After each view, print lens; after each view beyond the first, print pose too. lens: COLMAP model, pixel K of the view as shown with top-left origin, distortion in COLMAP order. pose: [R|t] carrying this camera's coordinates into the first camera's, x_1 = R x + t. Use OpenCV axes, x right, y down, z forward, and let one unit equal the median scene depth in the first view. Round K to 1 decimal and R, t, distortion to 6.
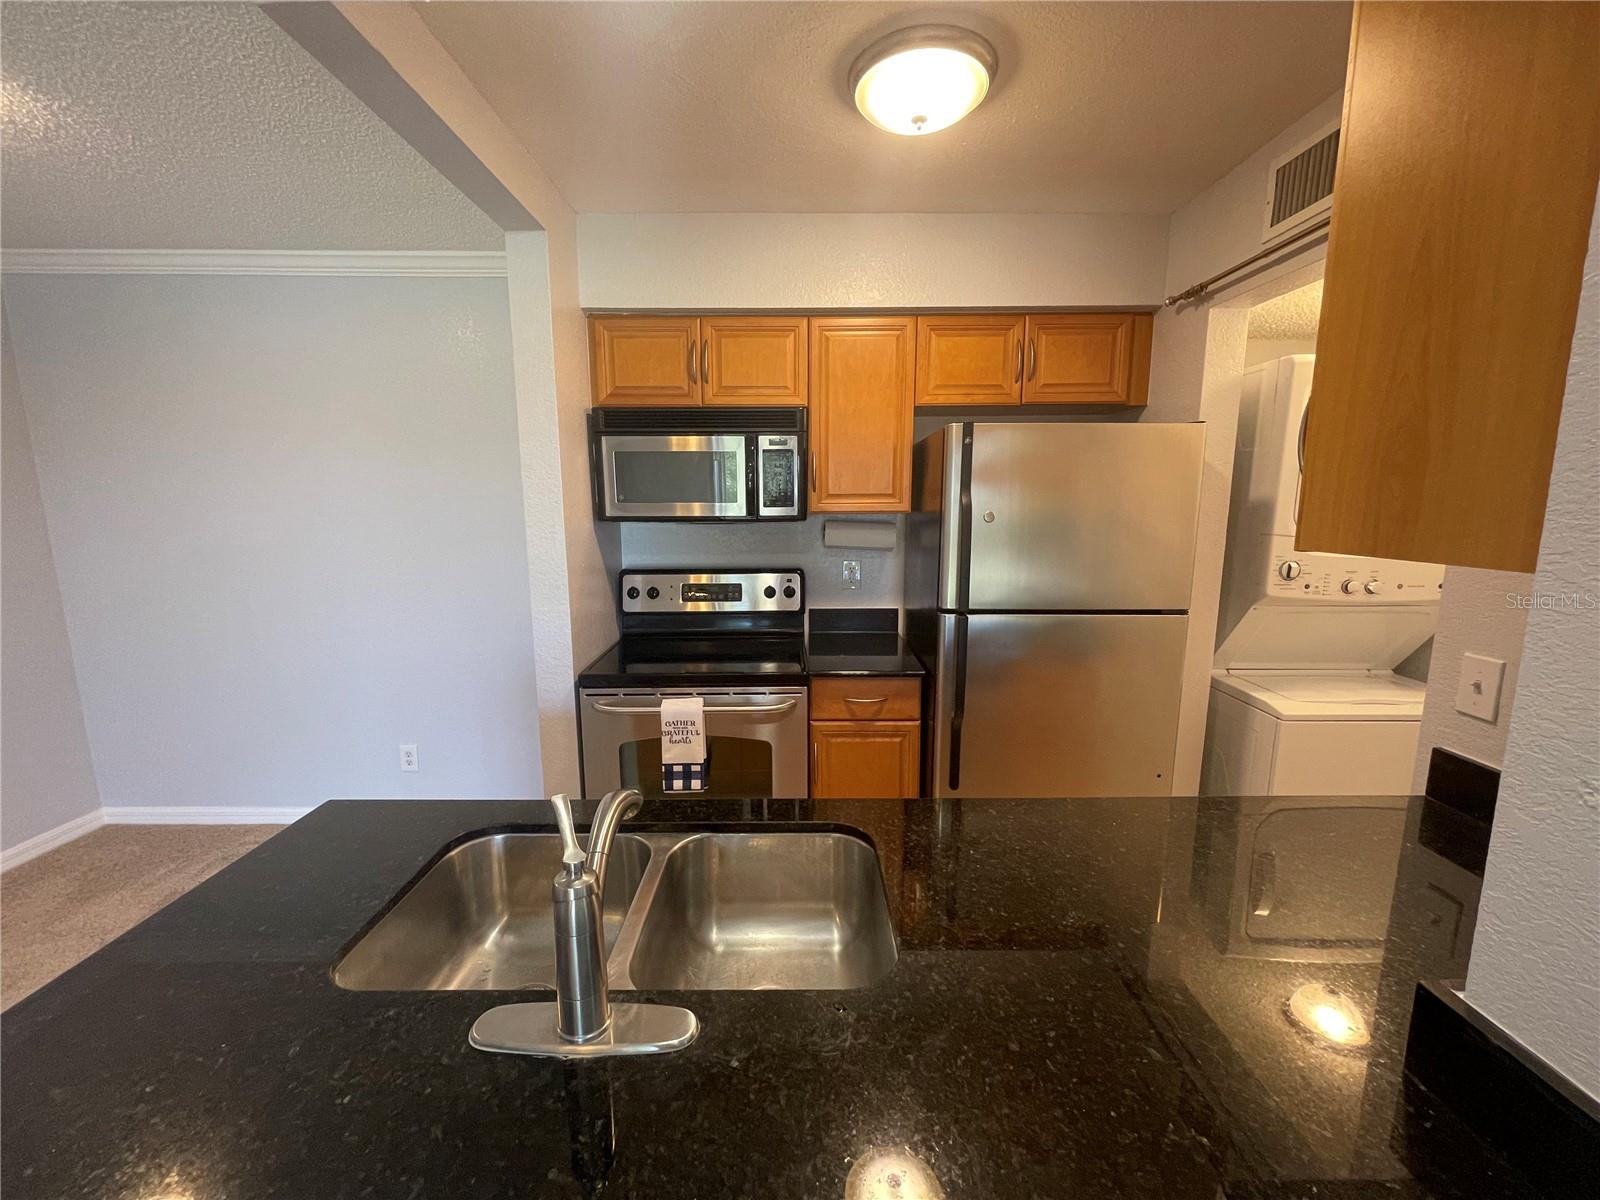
lens RADIAL K [[648.0, 0, 798.0], [0, 648.0, 601.9], [0, 0, 1]] dist [0.001485, -0.000173]
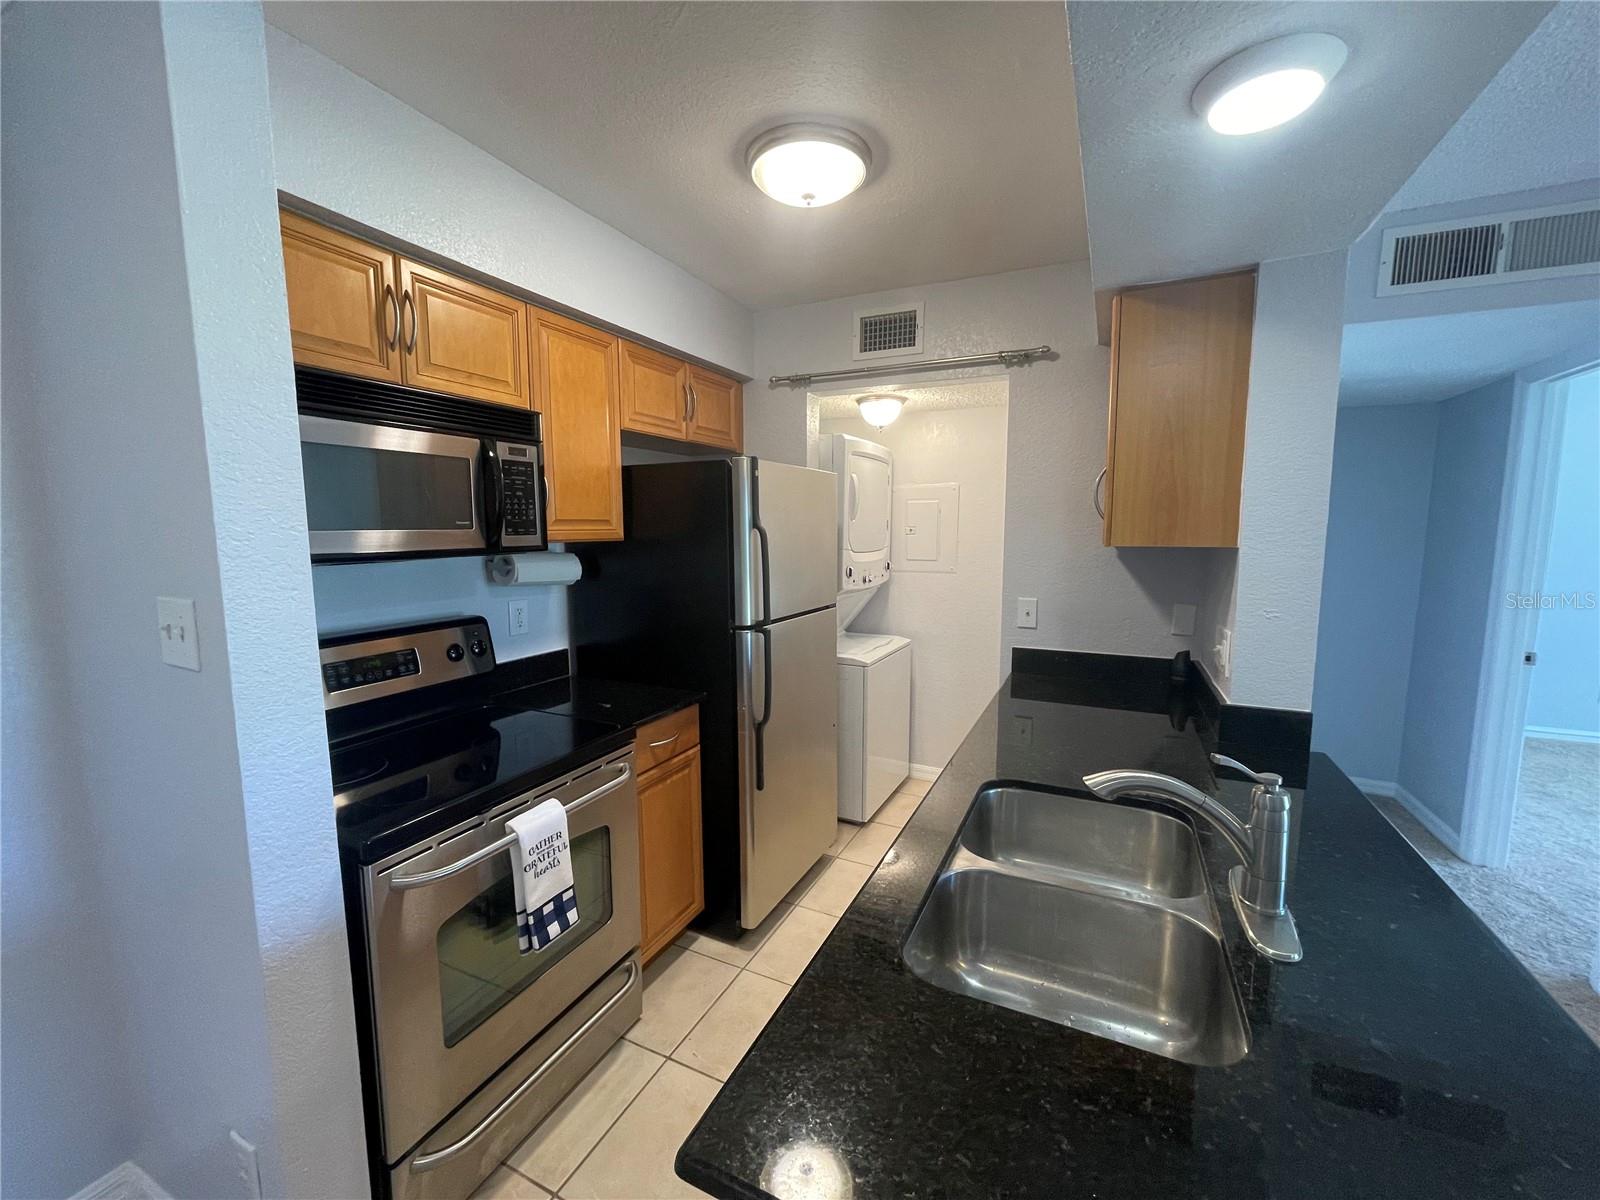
lens RADIAL K [[648.0, 0, 804.9], [0, 648.0, 596.7], [0, 0, 1]] dist [0.001485, -0.000173]
pose [[0.432701, -0.096243, 0.896386, -0.594168], [0.145149, 0.988751, 0.036094, -0.053187], [-0.889776, 0.114492, 0.441803, 0.370078]]
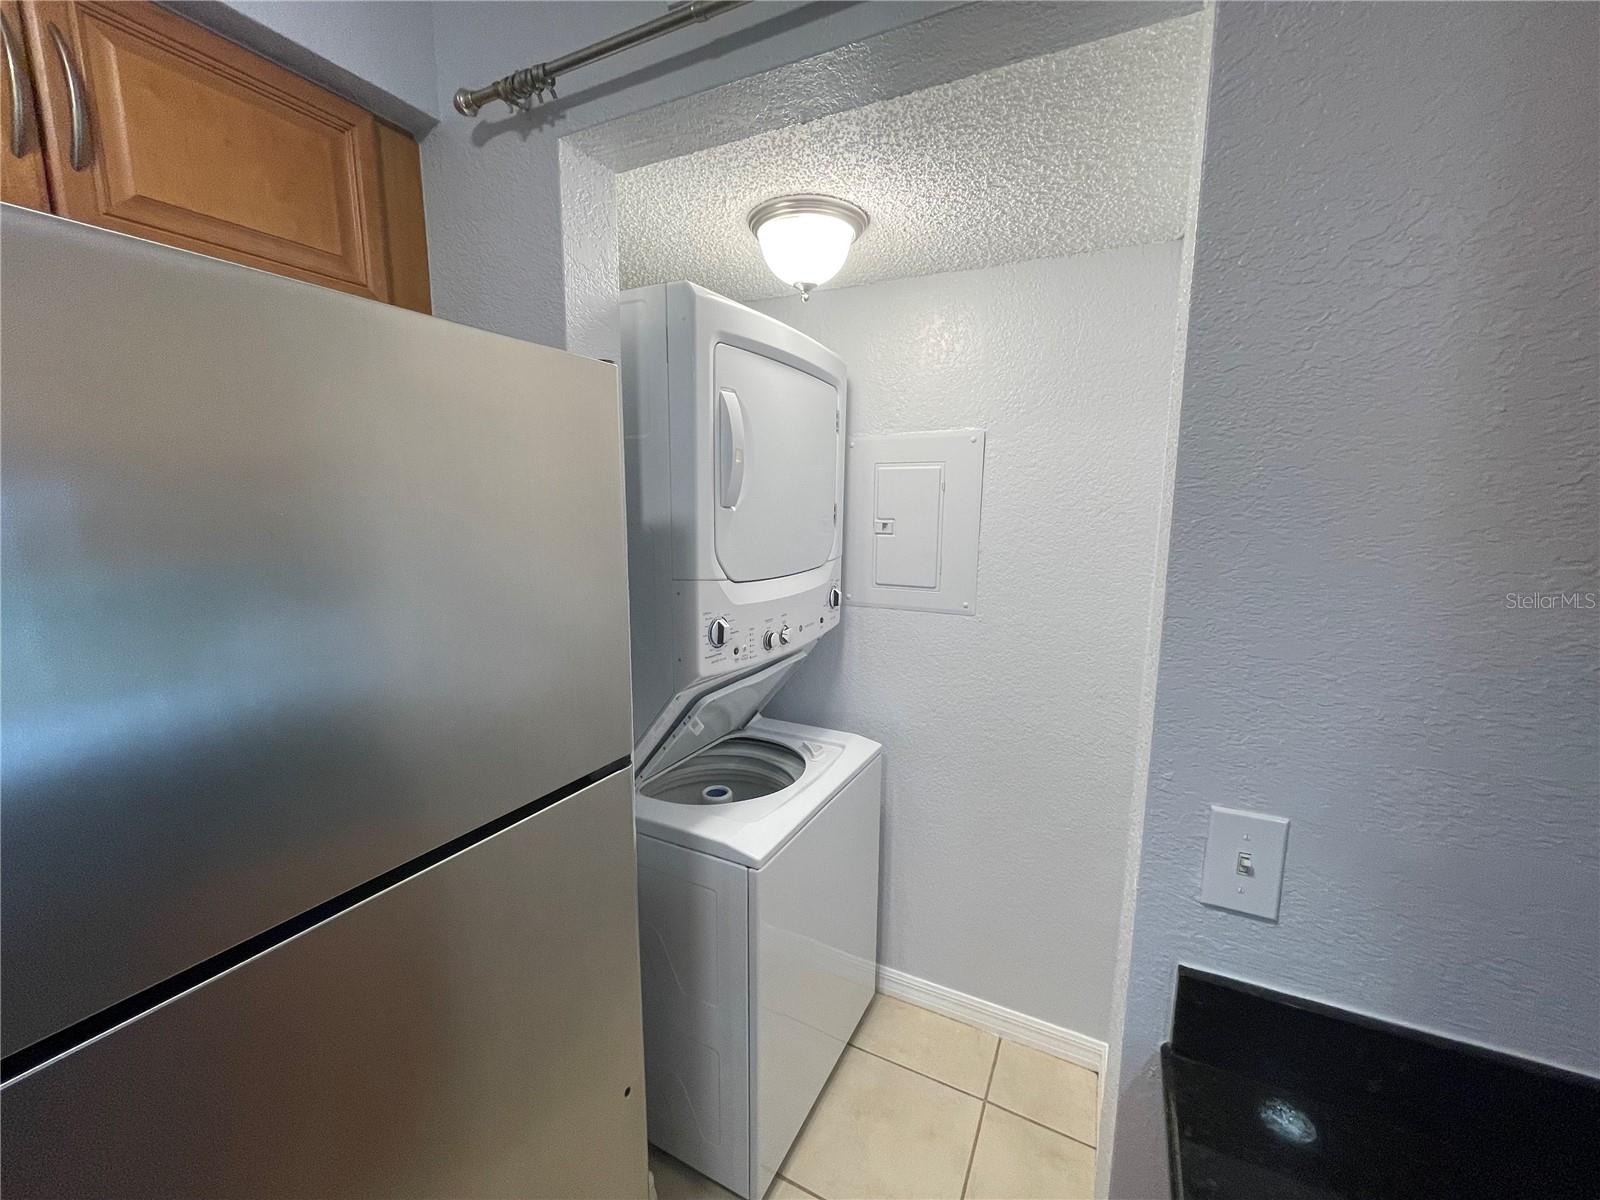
lens RADIAL K [[648.0, 0, 804.9], [0, 648.0, 599.4], [0, 0, 1]] dist [0.001485, -0.000173]
pose [[0.447184, -0.127838, 0.885259, 0.206897], [0.135905, 0.987953, 0.074015, -0.102158], [-0.884056, 0.087213, 0.459171, 0.553945]]
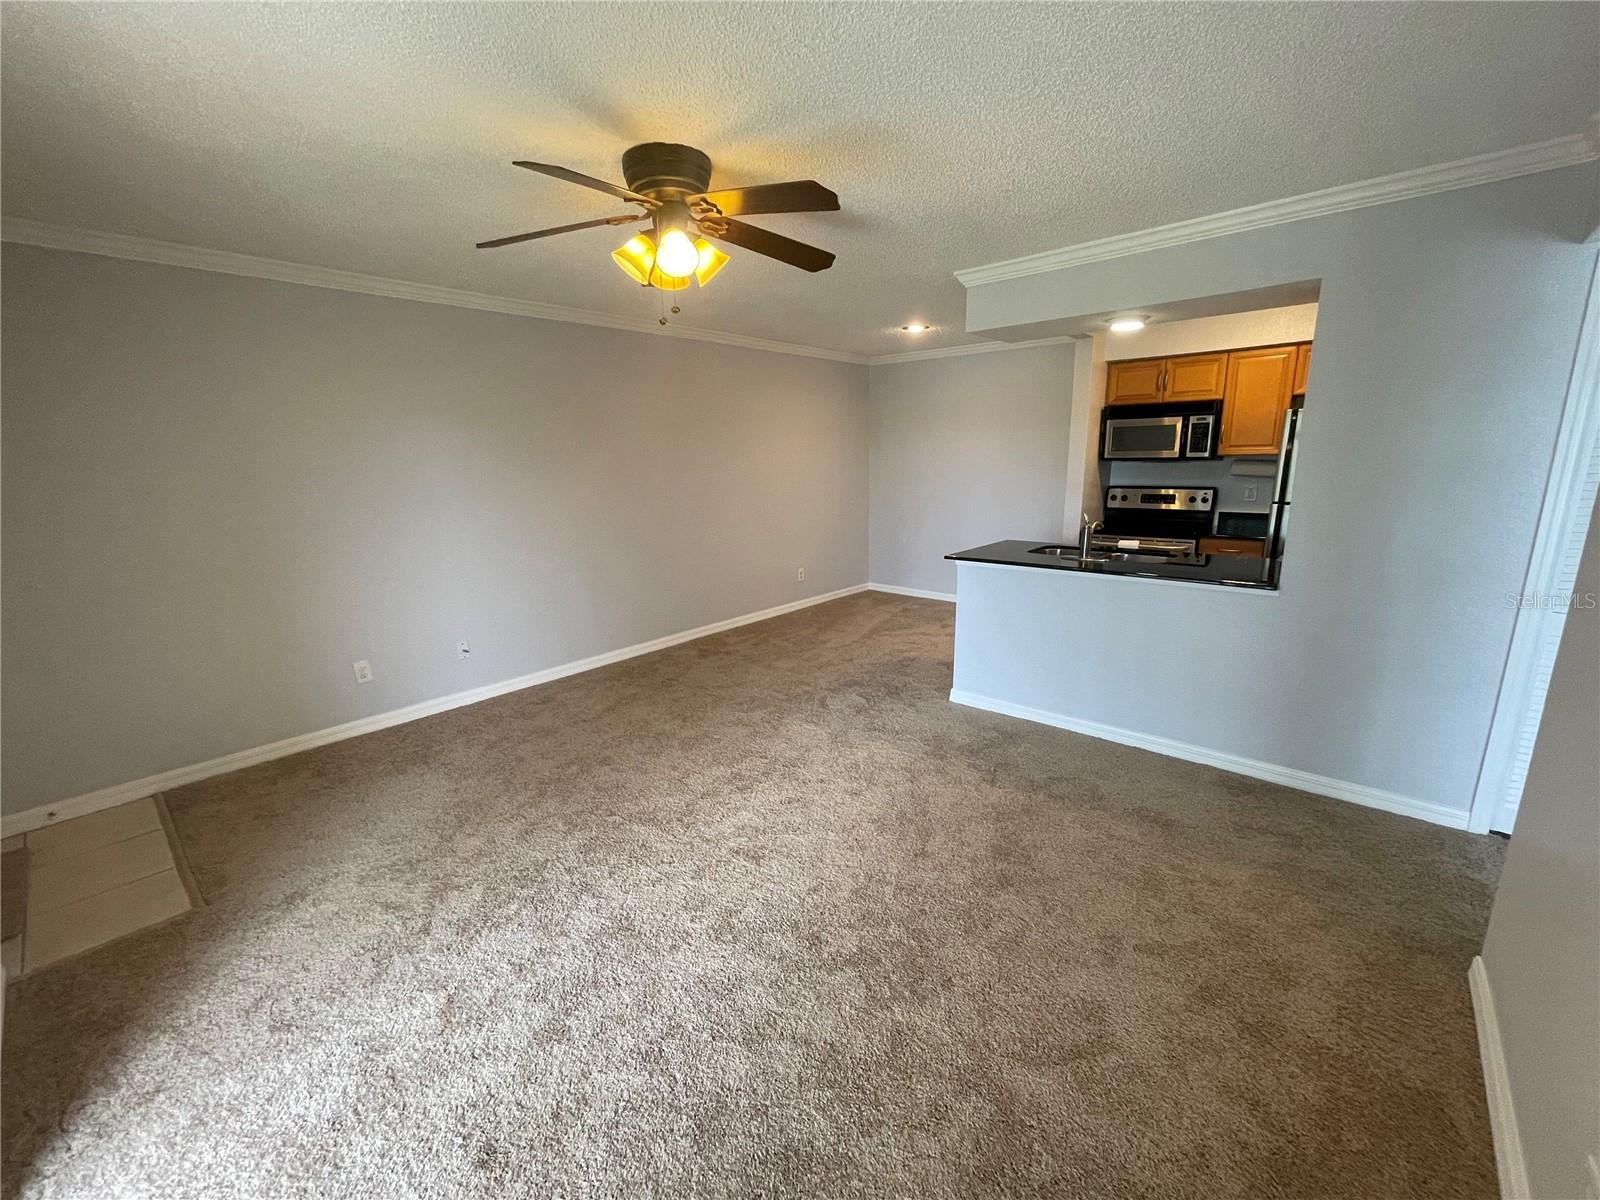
lens RADIAL K [[648.0, 0, 809.2], [0, 648.0, 596.0], [0, 0, 1]] dist [0.001485, -0.000173]
pose [[0.757092, 0.132381, -0.639756, 0.401724], [-0.092527, 0.991111, 0.095589, 0.209467], [0.646723, -0.013175, 0.762611, -1.287245]]
